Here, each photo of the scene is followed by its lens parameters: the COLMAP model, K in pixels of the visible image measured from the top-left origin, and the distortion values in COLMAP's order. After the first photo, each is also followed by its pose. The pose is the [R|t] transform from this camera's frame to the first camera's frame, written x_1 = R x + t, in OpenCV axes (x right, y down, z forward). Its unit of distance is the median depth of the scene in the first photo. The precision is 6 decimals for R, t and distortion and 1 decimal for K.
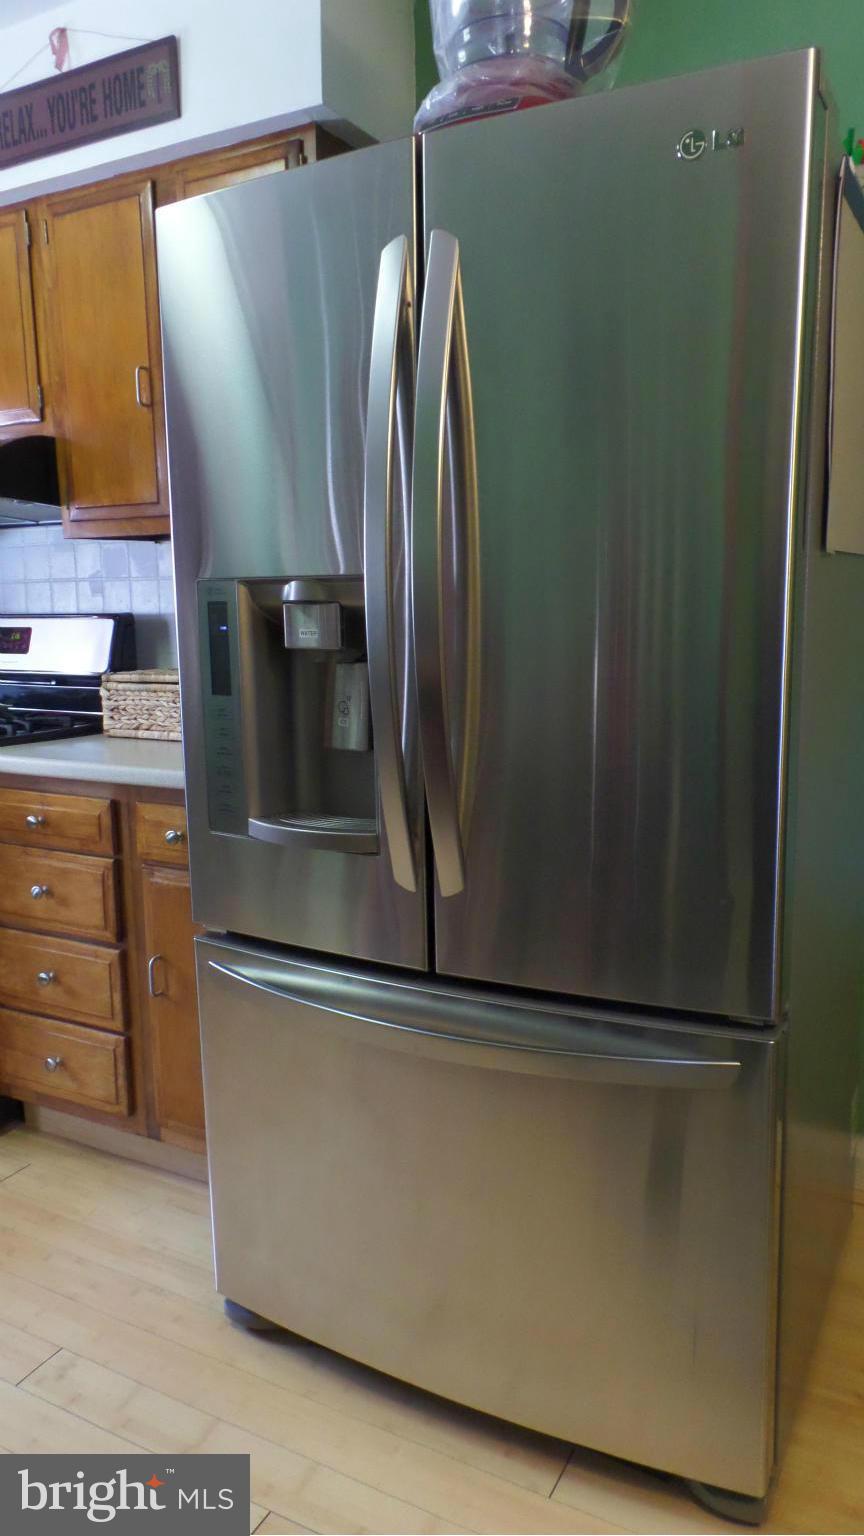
lens RADIAL K [[1059.3, 0, 433.9], [0, 1059.3, 776.0], [0, 0, 1]] dist [-0.000116, -0.002577]
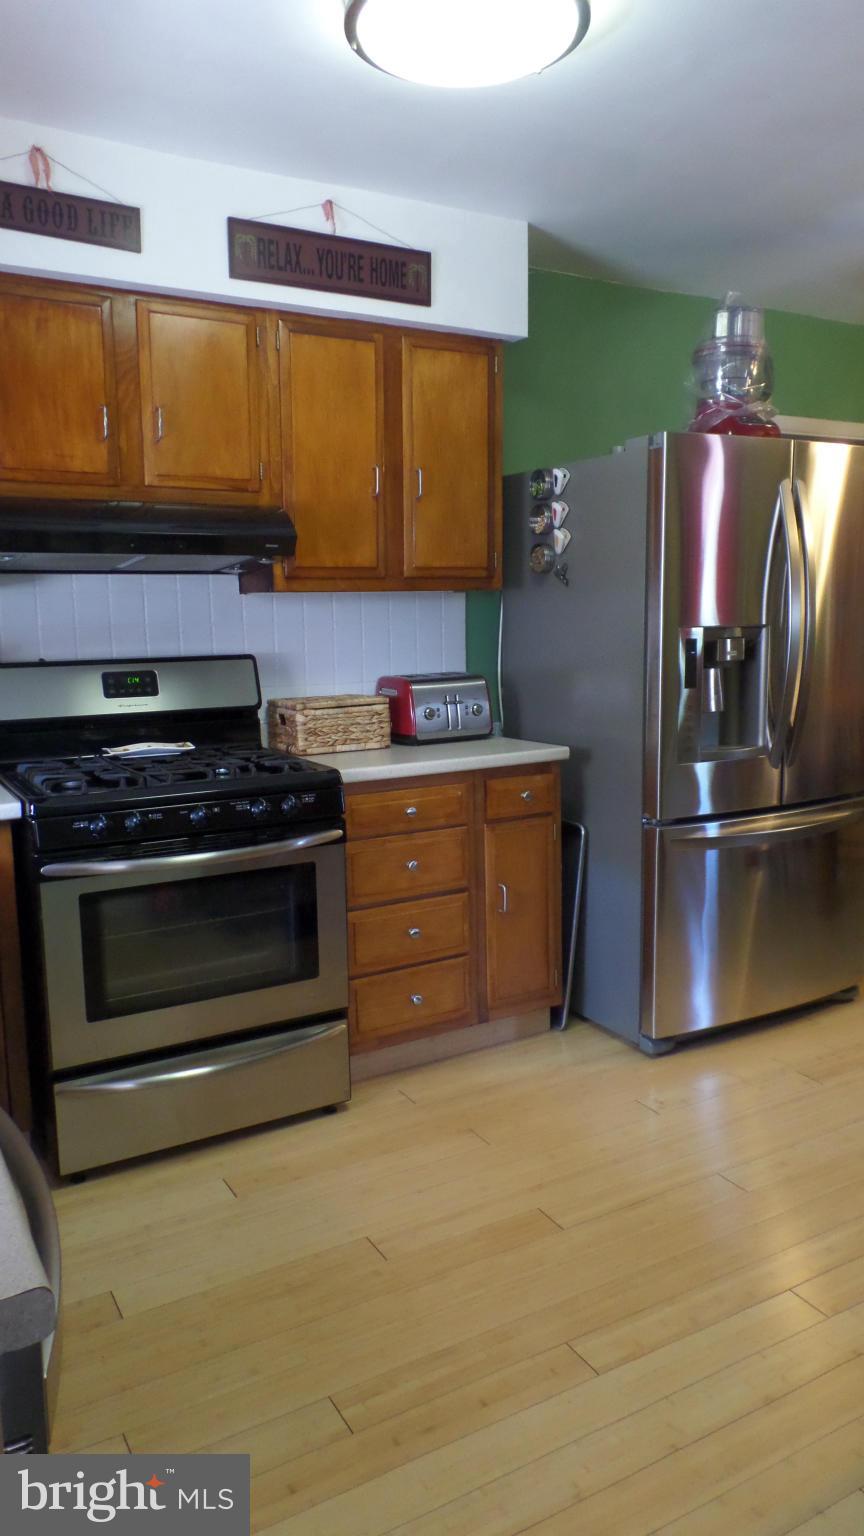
lens RADIAL K [[1080.9, 0, 435.8], [0, 1080.9, 762.1], [0, 0, 1]] dist [0.024883, 0.008372]
pose [[0.521247, -0.123088, 0.844482, -1.466608], [0.151479, 0.987175, 0.050388, -0.079889], [-0.839854, 0.101657, 0.533208, 0.253961]]
